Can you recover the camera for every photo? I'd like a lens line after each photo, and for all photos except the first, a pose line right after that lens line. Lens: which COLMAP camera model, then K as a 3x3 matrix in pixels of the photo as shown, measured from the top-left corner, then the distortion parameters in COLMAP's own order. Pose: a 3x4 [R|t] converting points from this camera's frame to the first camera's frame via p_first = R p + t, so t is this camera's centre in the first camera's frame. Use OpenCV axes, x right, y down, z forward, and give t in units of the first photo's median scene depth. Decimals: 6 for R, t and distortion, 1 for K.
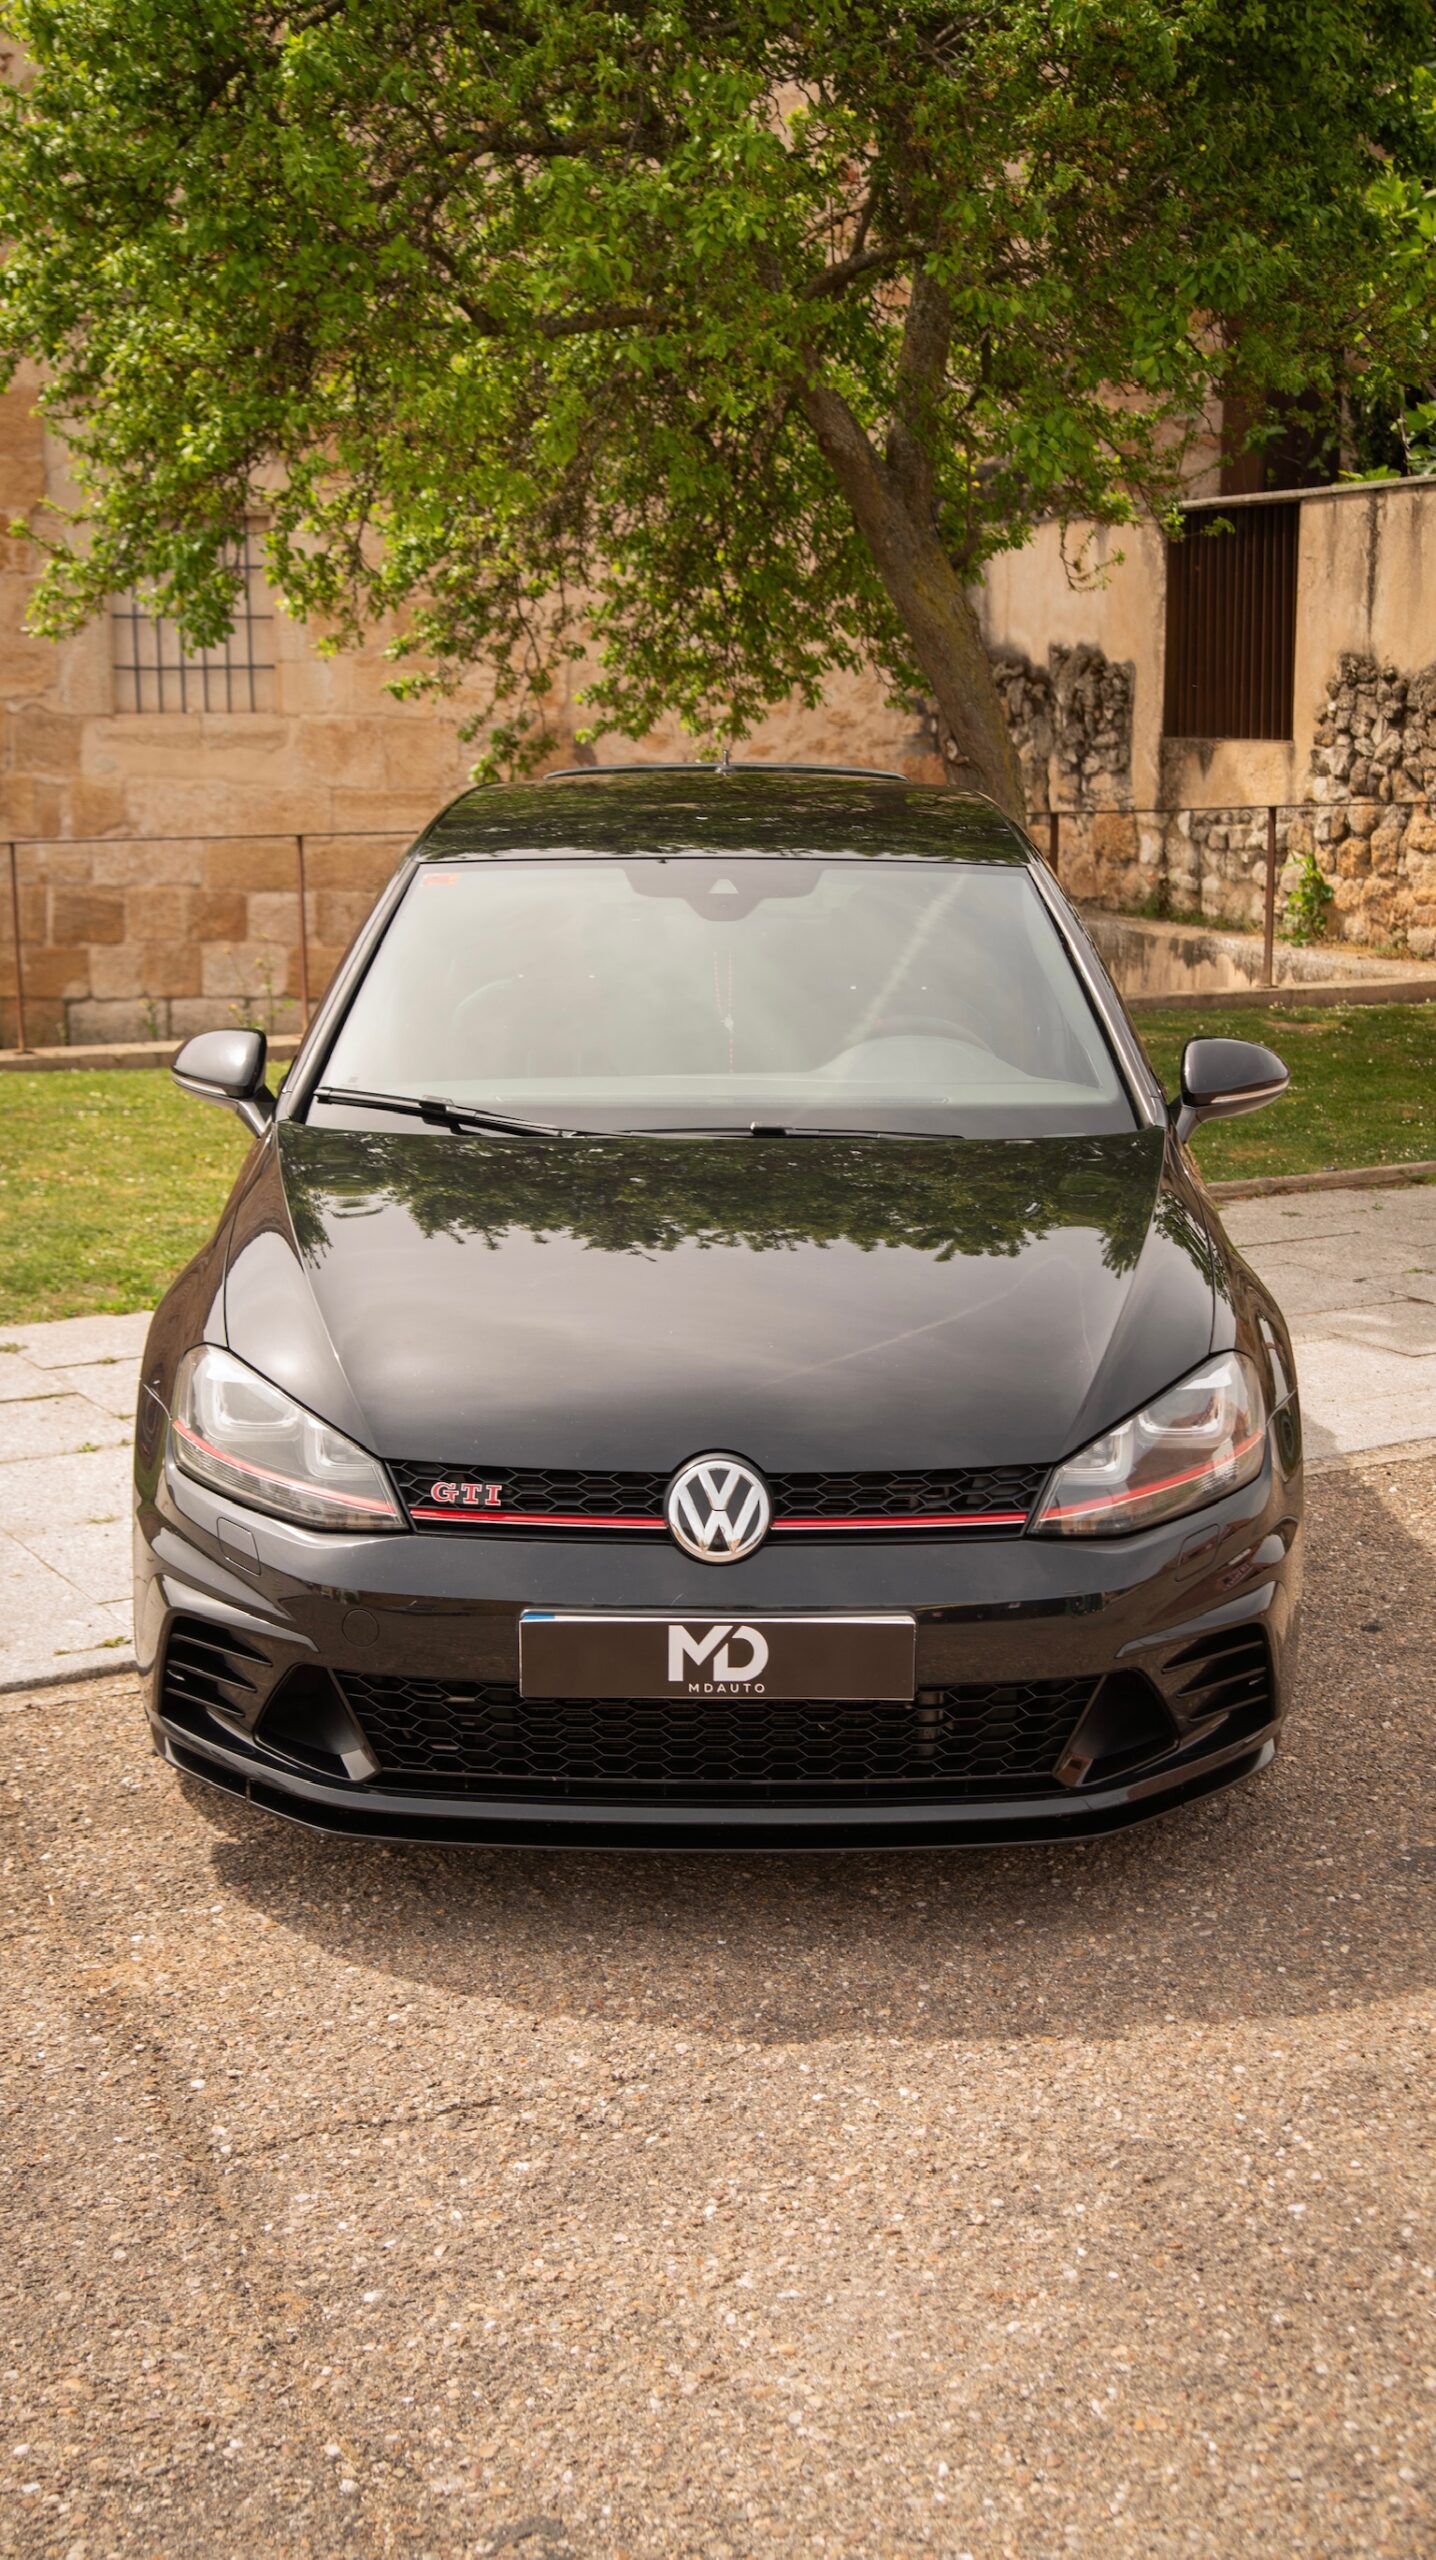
lens RADIAL K [[3067.9, 0, 718.0], [0, 3067.9, 1280.0], [0, 0, 1]] dist [-0.015627, 0.269238]
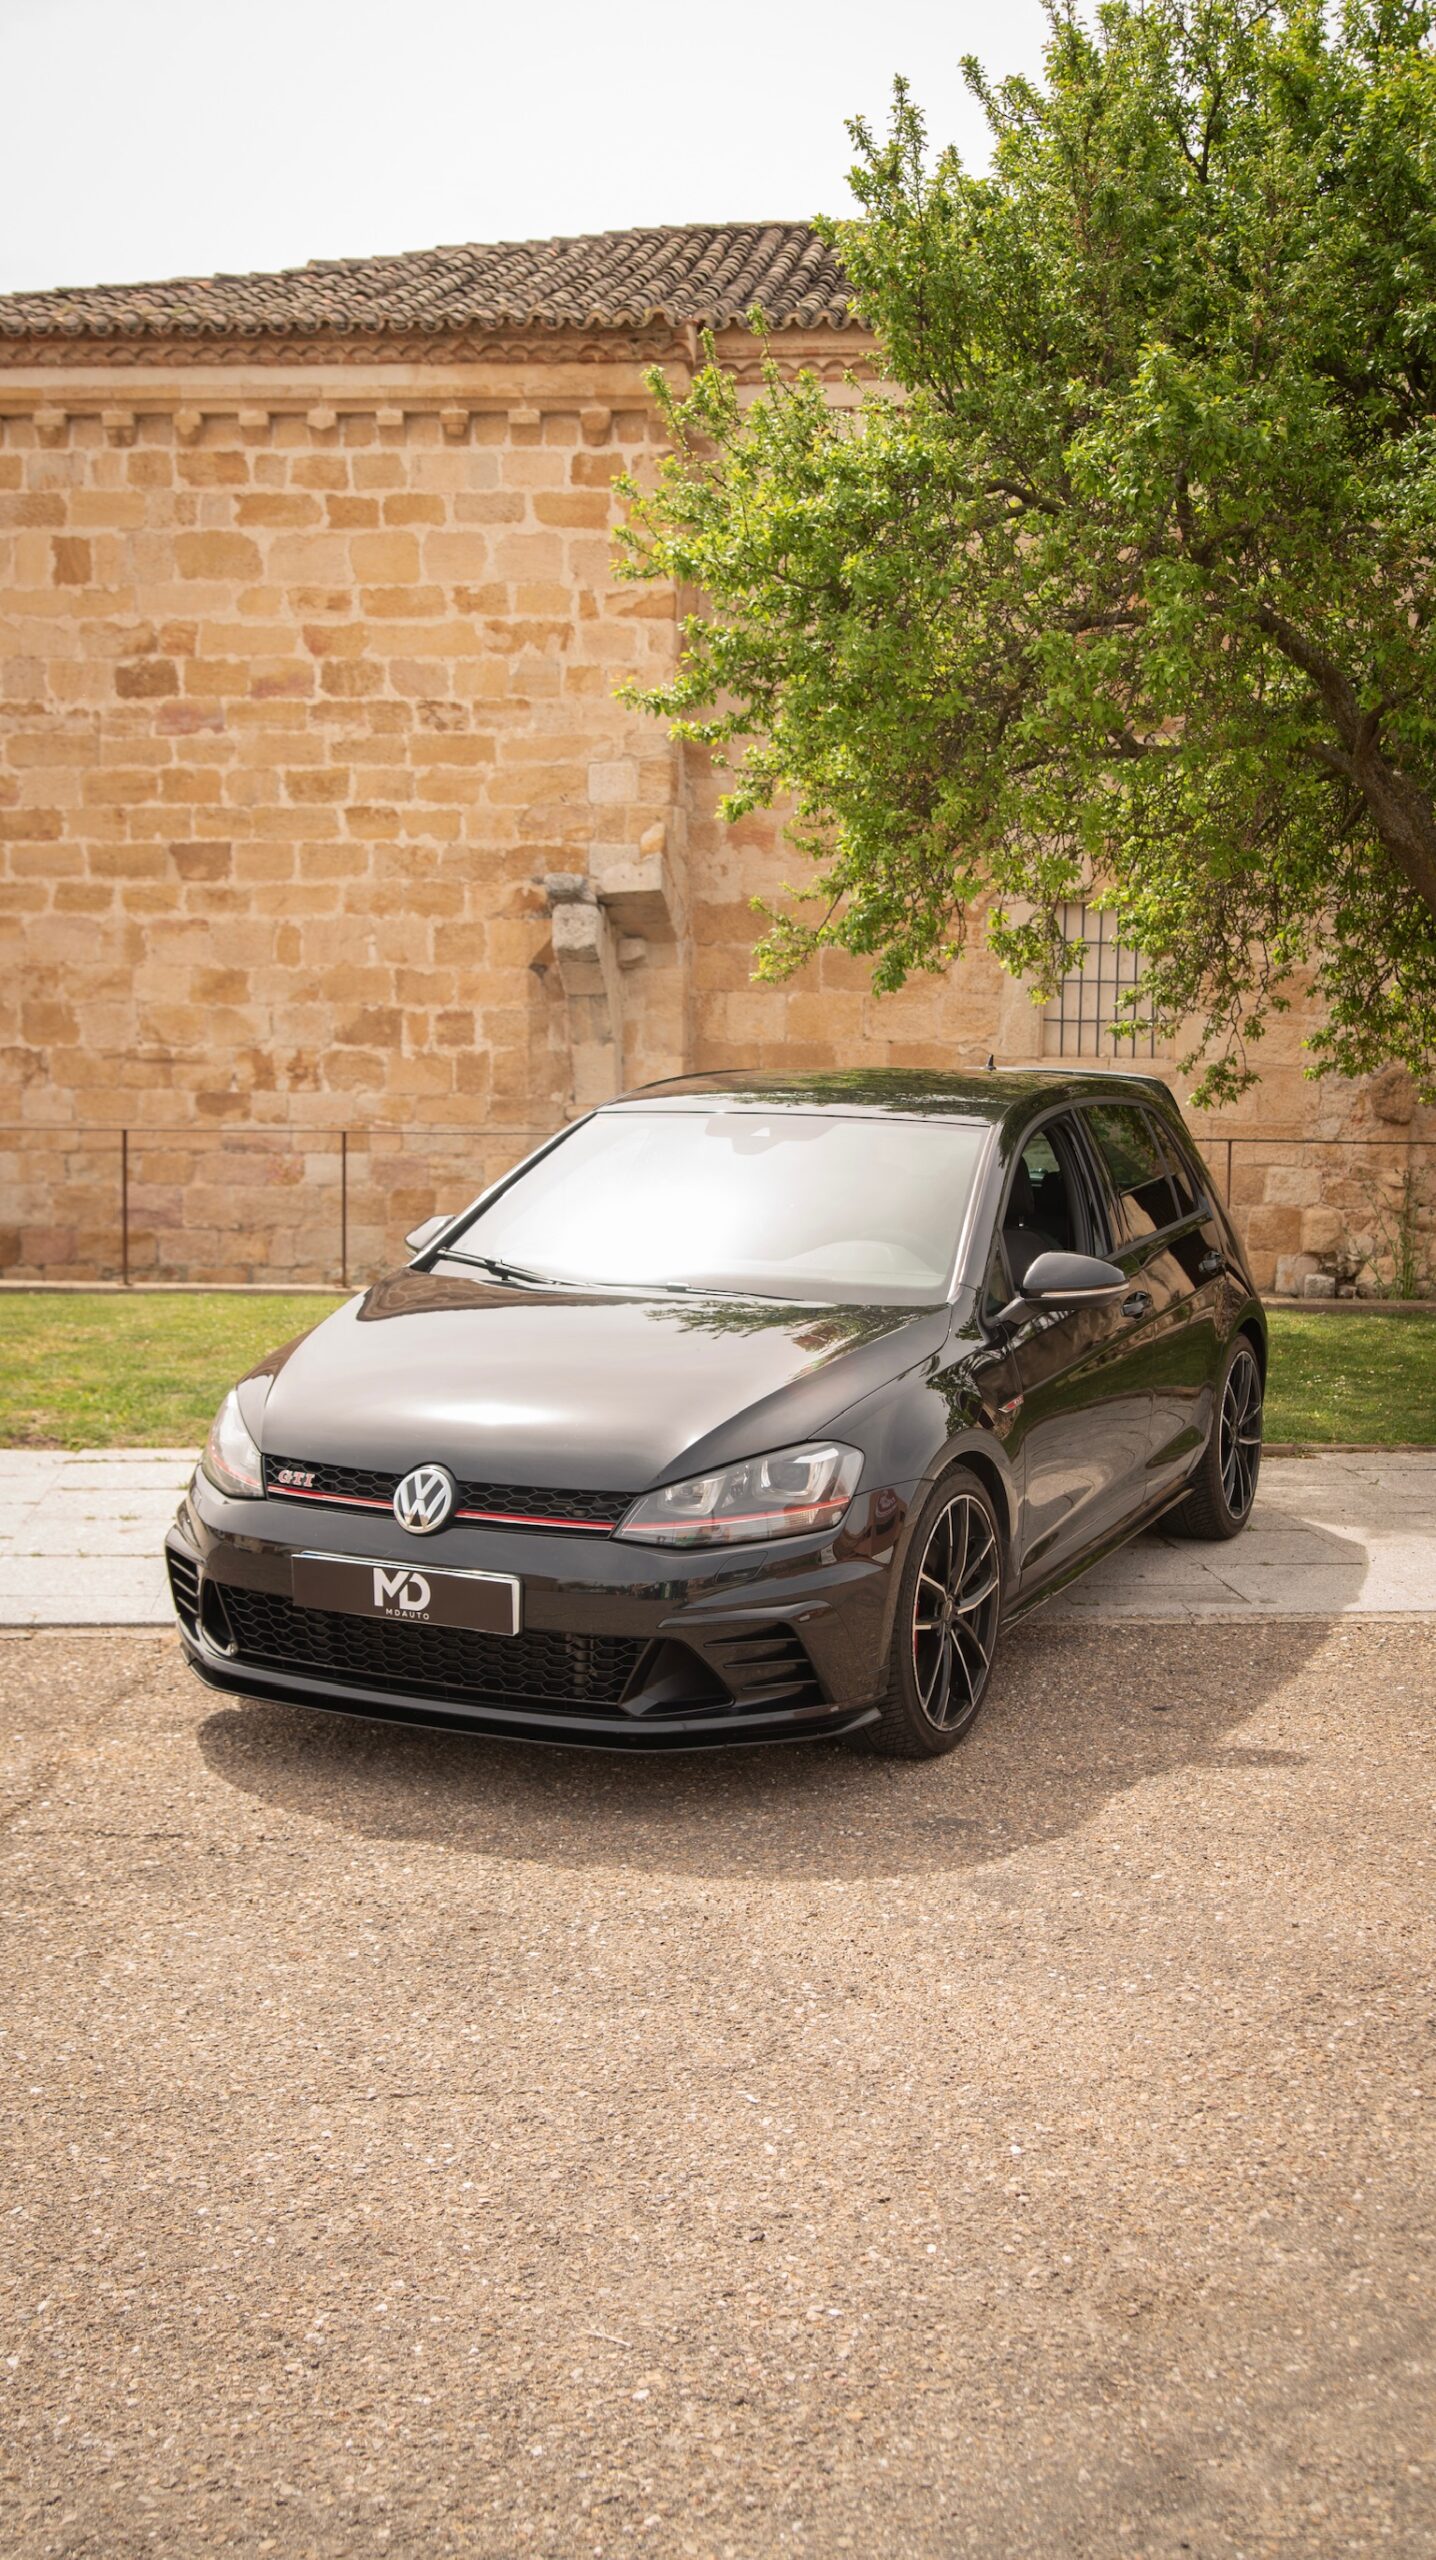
lens RADIAL K [[2628.0, 0, 704.4], [0, 2628.0, 1284.8], [0, 0, 1]] dist [-0.024511, 0.054638]
pose [[0.907547, 0.056003, -0.416200, 0.167761], [-0.098890, 0.991698, -0.082195, 0.015503], [0.408142, 0.115754, 0.905550, -0.037478]]
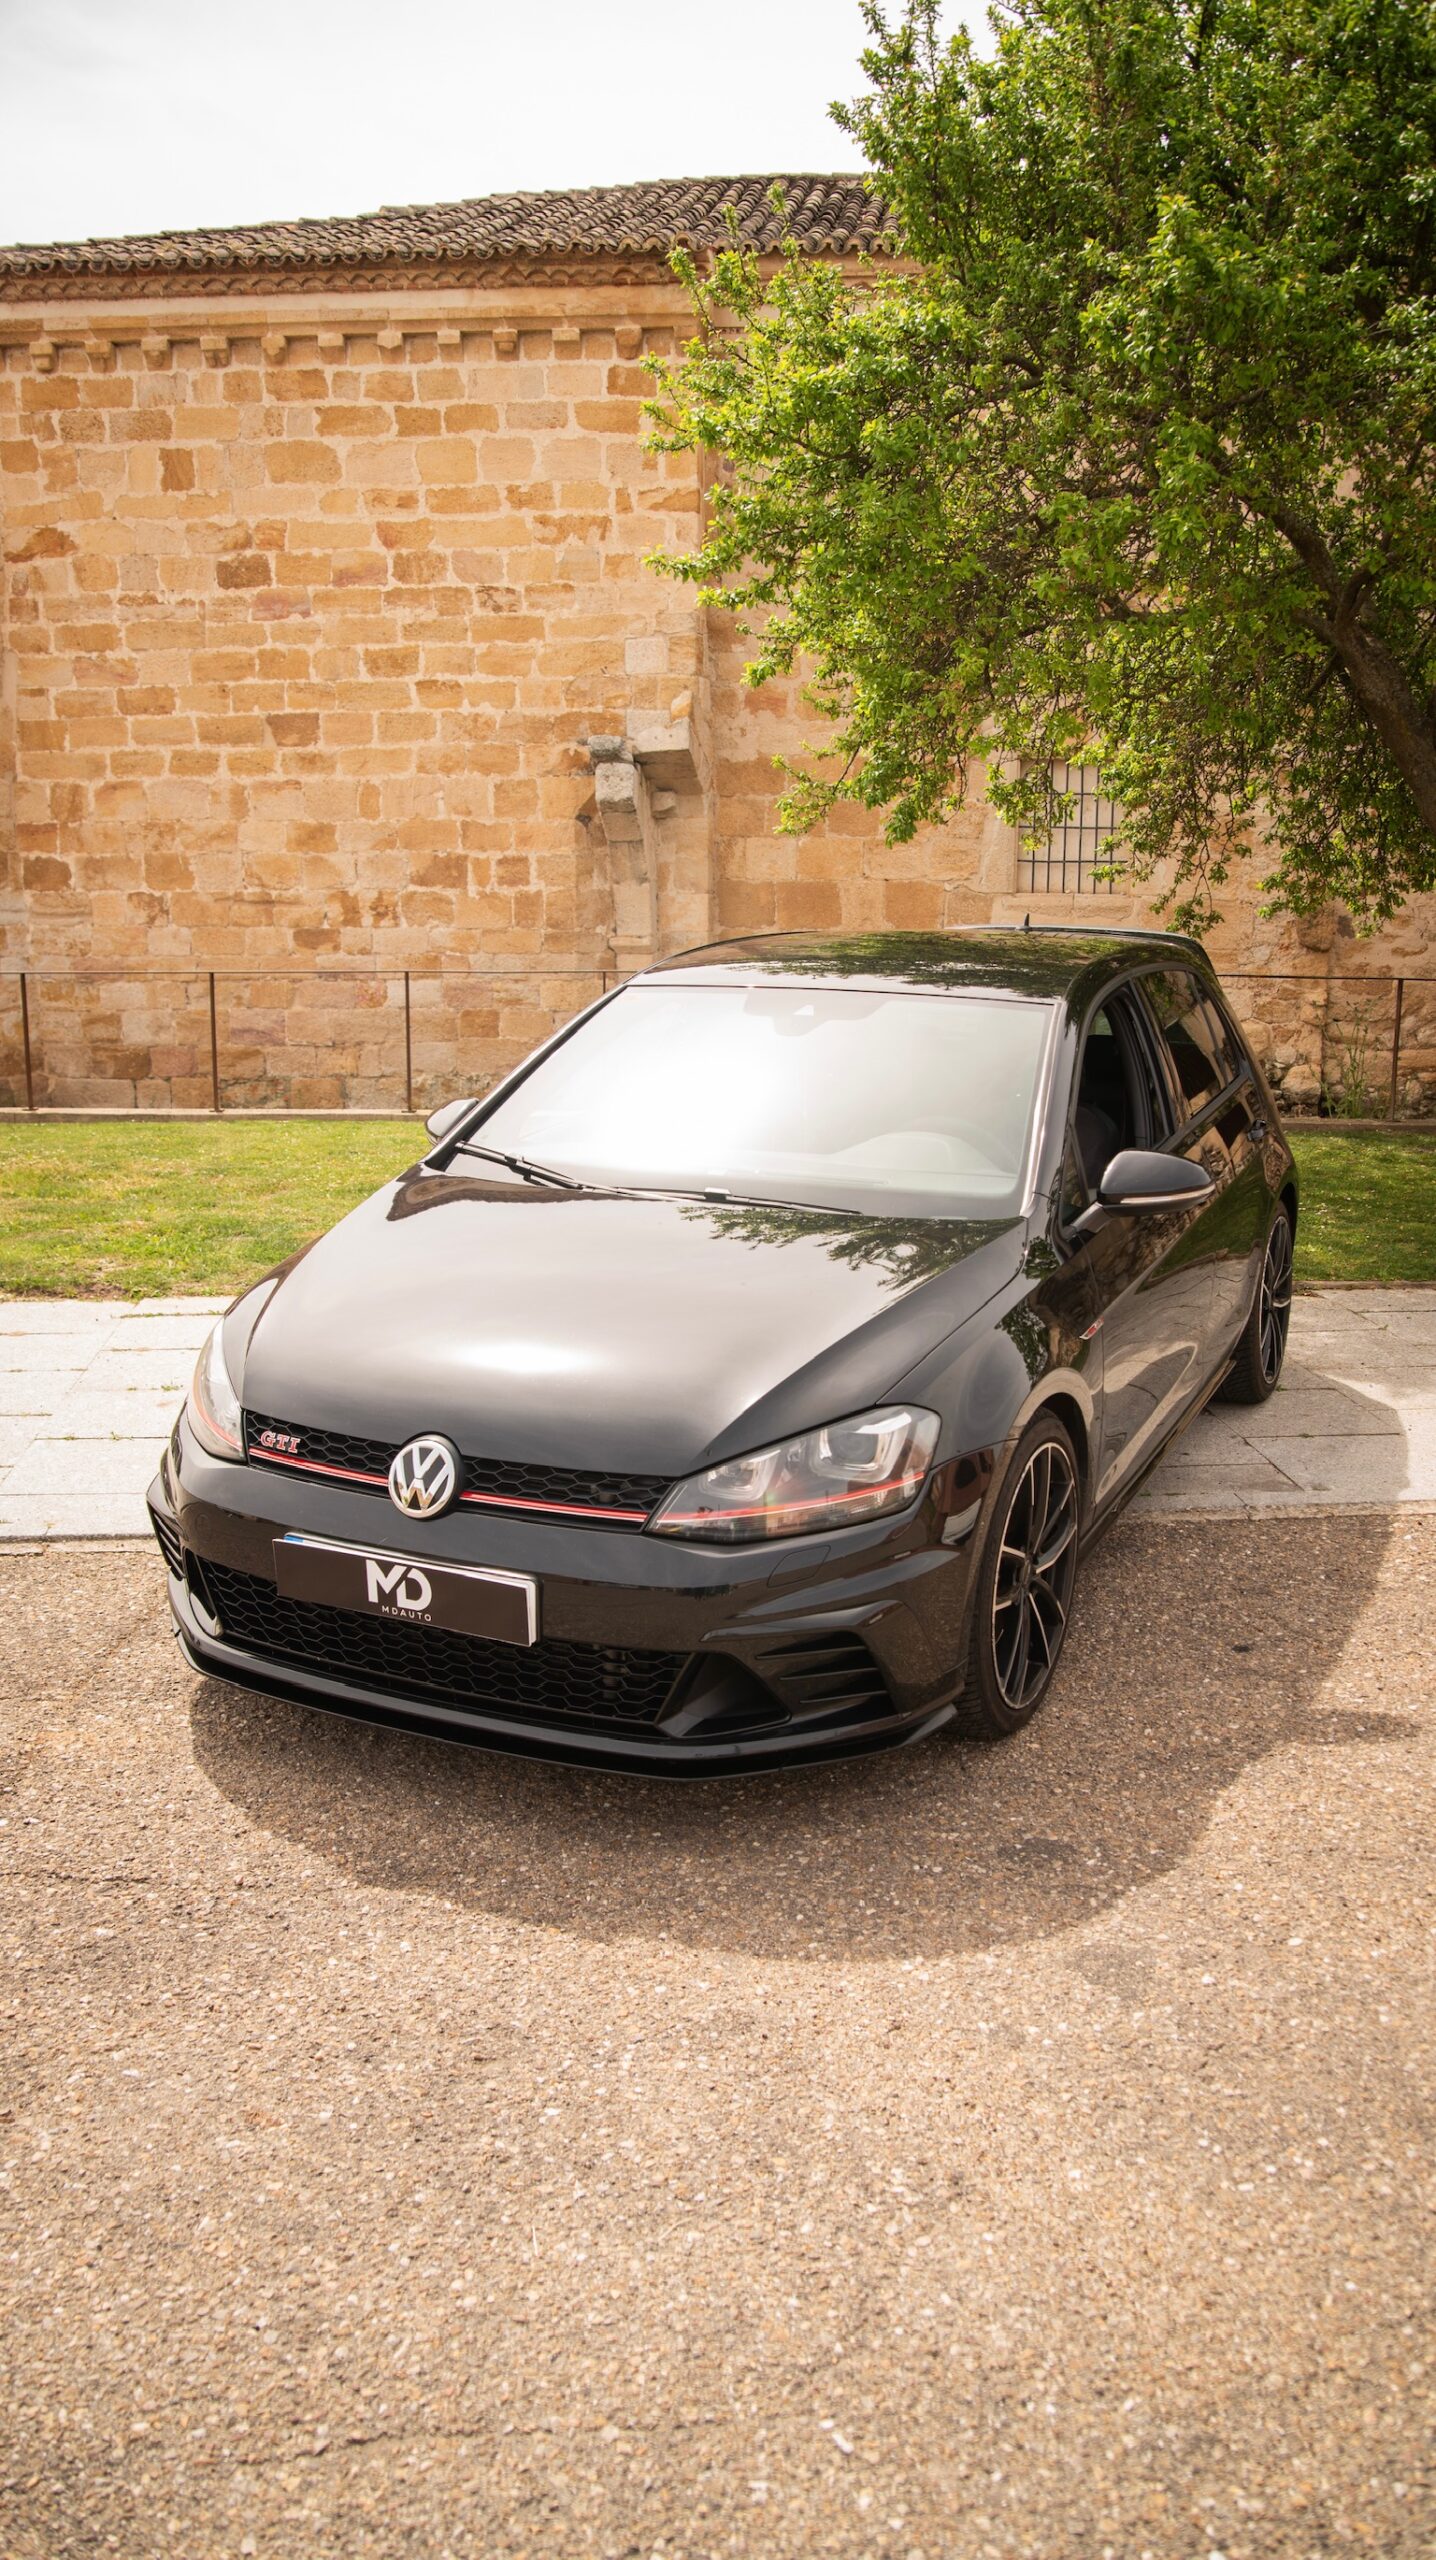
lens RADIAL K [[2035.7, 0, 710.6], [0, 2035.7, 1287.5], [0, 0, 1]] dist [-0.111040, 0.093072]
pose [[0.905372, 0.095999, -0.413624, 0.115401], [-0.092586, 0.995301, 0.028344, -0.010545], [0.414402, 0.012634, 0.910006, 0.065312]]
